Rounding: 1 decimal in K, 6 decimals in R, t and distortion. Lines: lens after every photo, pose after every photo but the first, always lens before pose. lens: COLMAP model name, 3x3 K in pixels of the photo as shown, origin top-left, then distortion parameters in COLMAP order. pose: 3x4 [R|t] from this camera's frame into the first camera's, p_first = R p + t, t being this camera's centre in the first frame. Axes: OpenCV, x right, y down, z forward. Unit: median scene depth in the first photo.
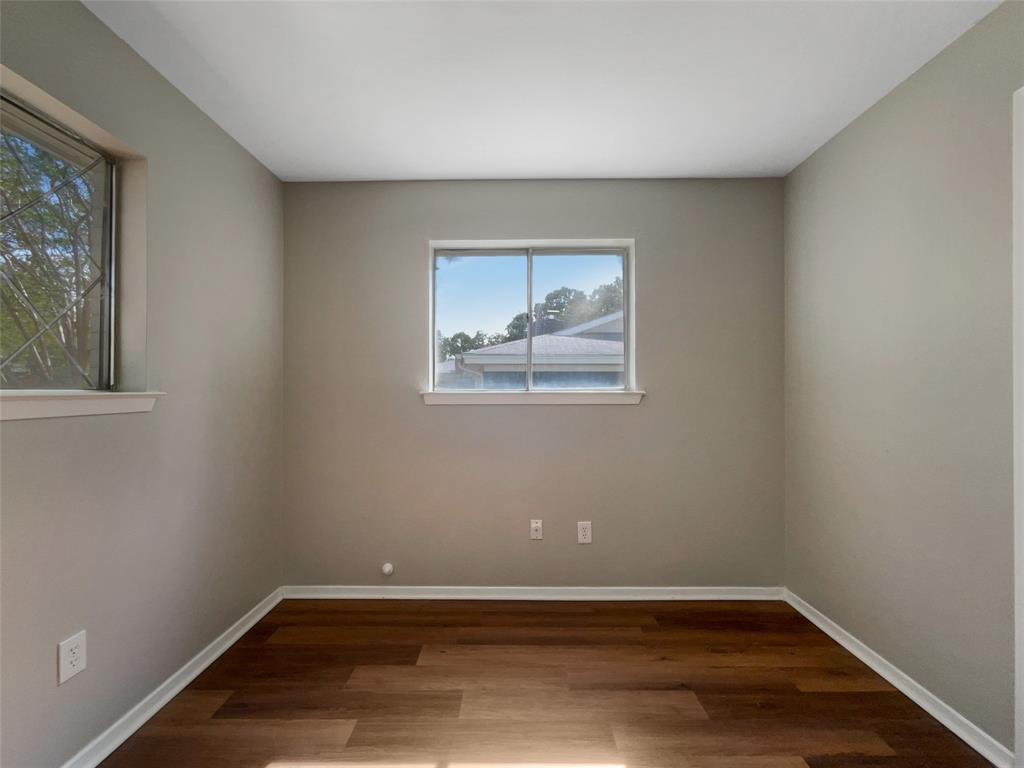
lens RADIAL K [[421.9, 0, 515.0], [0, 421.9, 386.8], [0, 0, 1]] dist [-0.002565, -0.000941]
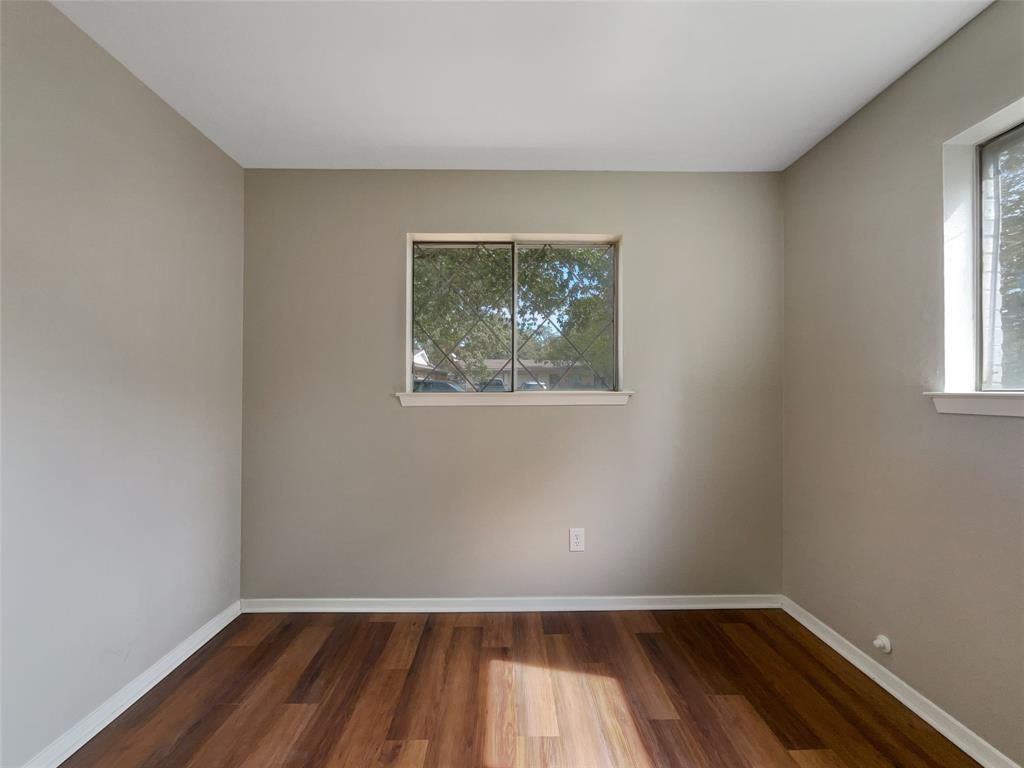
lens RADIAL K [[421.9, 0, 514.6], [0, 421.9, 388.7], [0, 0, 1]] dist [-0.002565, -0.000941]
pose [[0.011752, -0.010703, -0.999874, 0.550836], [0.004990, 0.999931, -0.010645, 0.015374], [0.999918, -0.004864, 0.011805, 0.528473]]
